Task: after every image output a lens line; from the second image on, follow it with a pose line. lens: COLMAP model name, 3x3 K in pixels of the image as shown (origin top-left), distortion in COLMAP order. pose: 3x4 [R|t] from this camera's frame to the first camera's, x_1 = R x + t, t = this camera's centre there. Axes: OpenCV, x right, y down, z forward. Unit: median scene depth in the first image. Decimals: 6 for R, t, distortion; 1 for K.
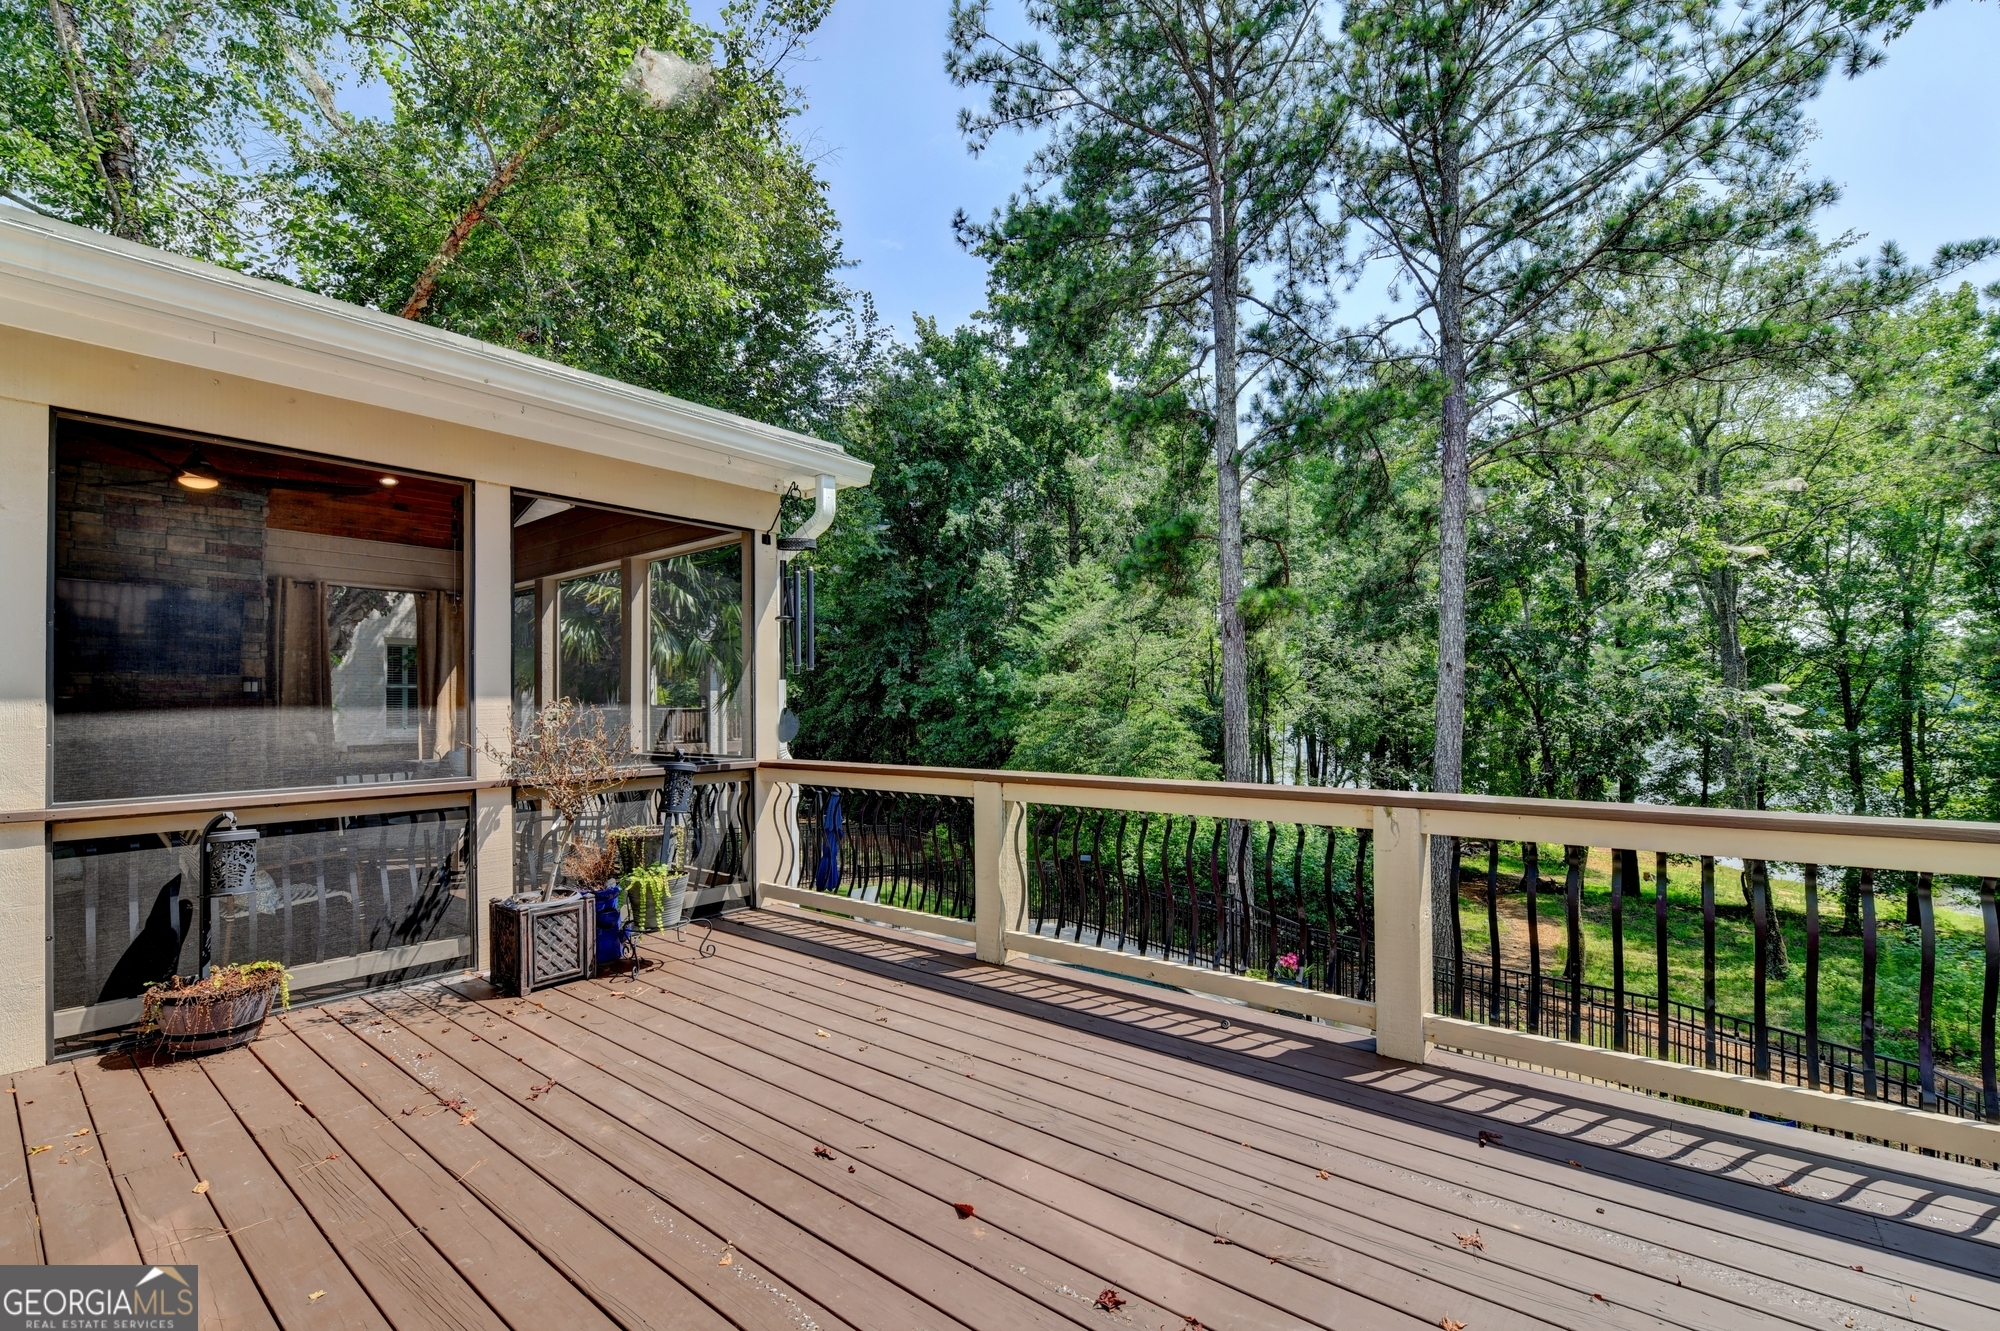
lens RADIAL K [[847.5, 0, 1012.8], [0, 847.5, 687.1], [0, 0, 1]] dist [-0.012405, -0.000145]
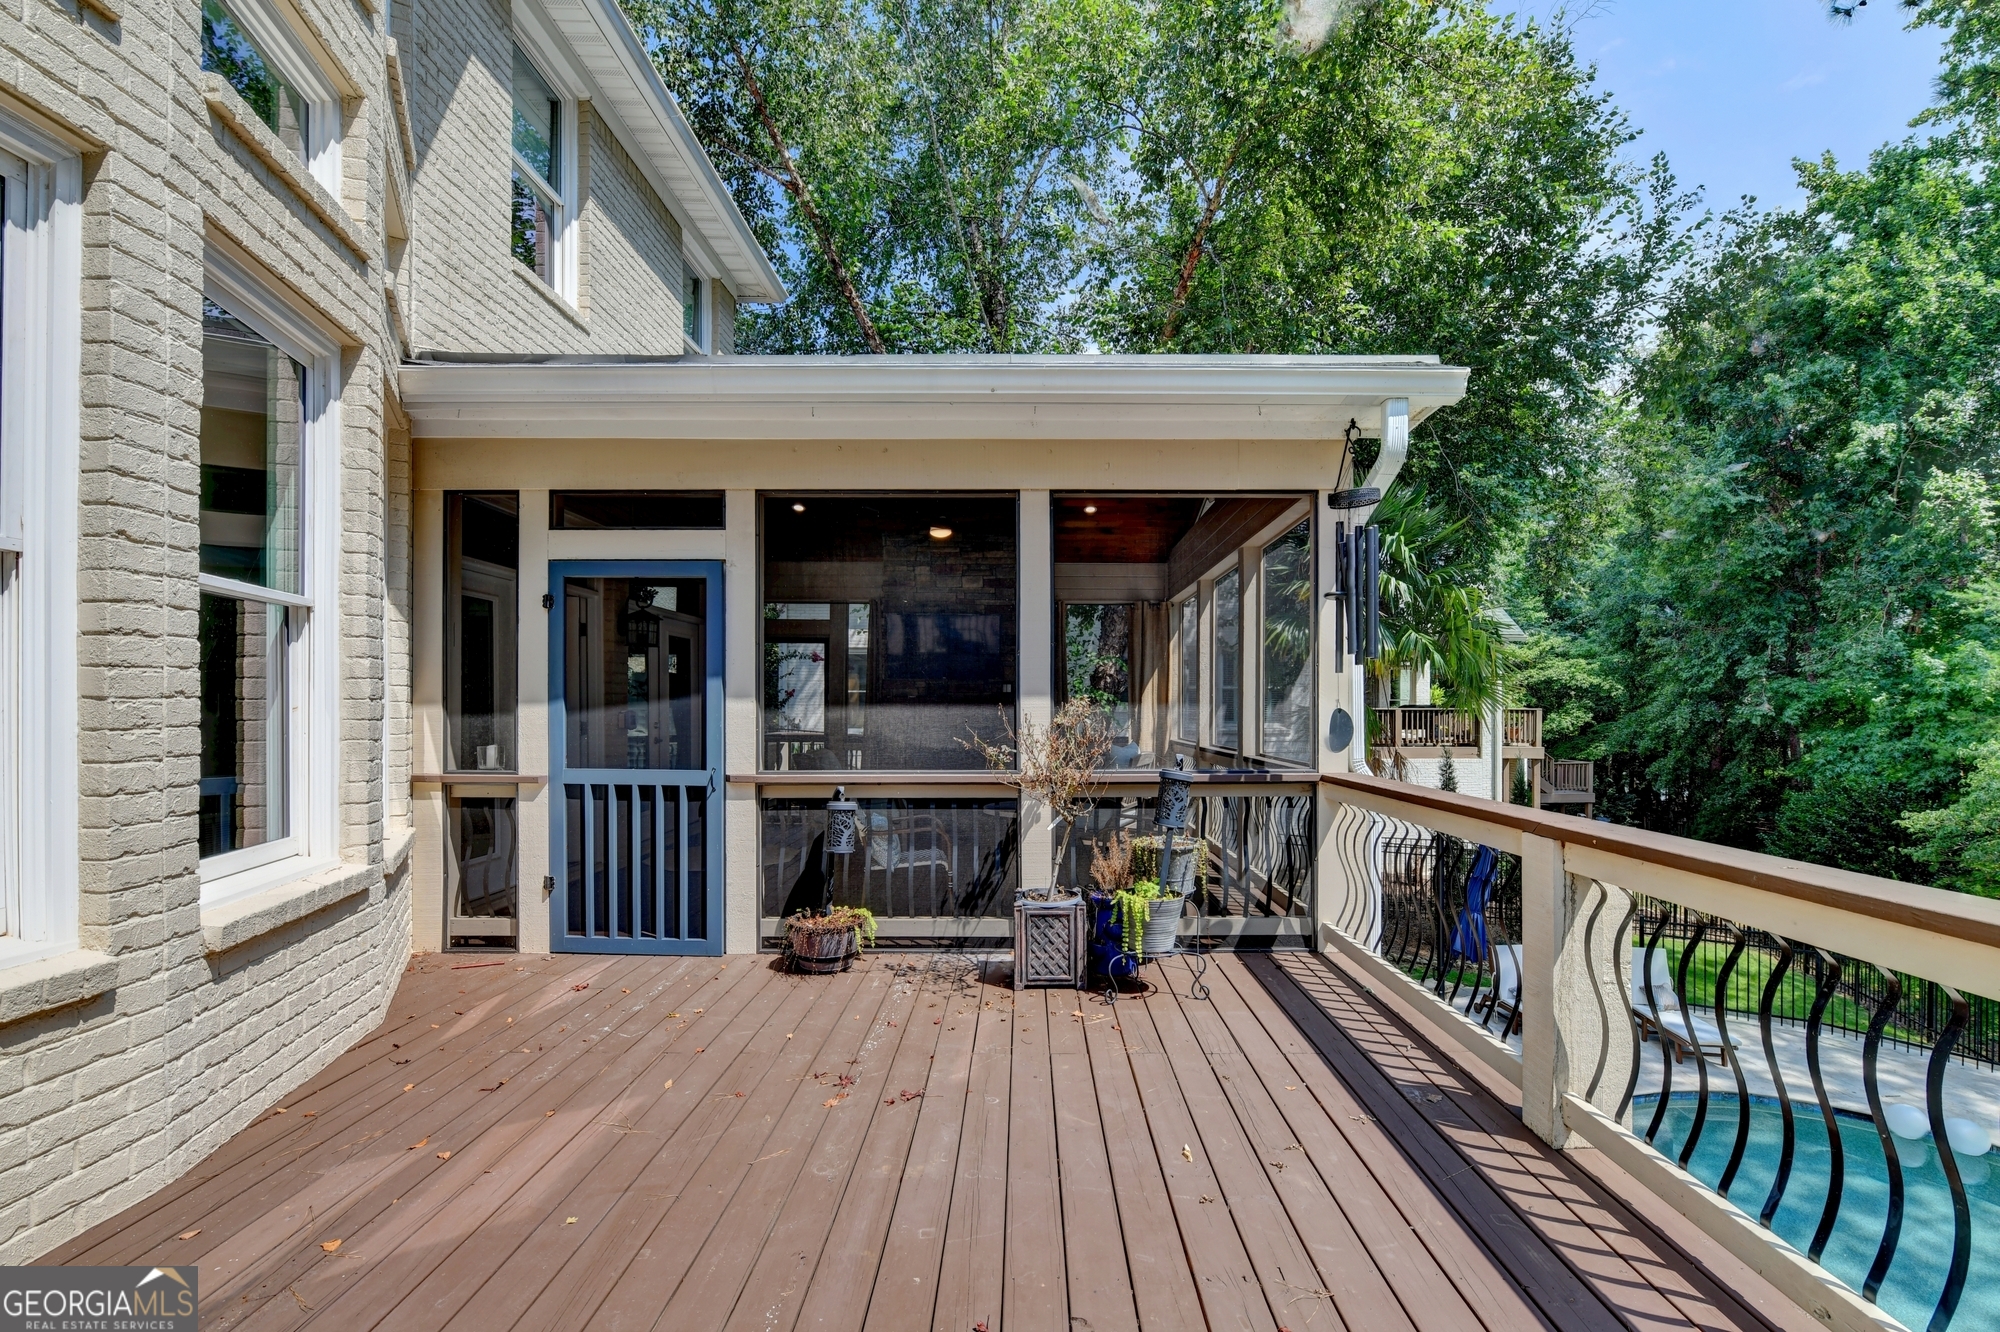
lens RADIAL K [[853.2, 0, 1028.5], [0, 853.2, 701.3], [0, 0, 1]] dist [-0.010201, 0.000226]
pose [[0.636432, 0.003788, -0.771323, 0.166859], [0.010053, 0.999862, 0.013205, 0.004383], [0.771267, -0.016159, 0.636307, 0.280153]]
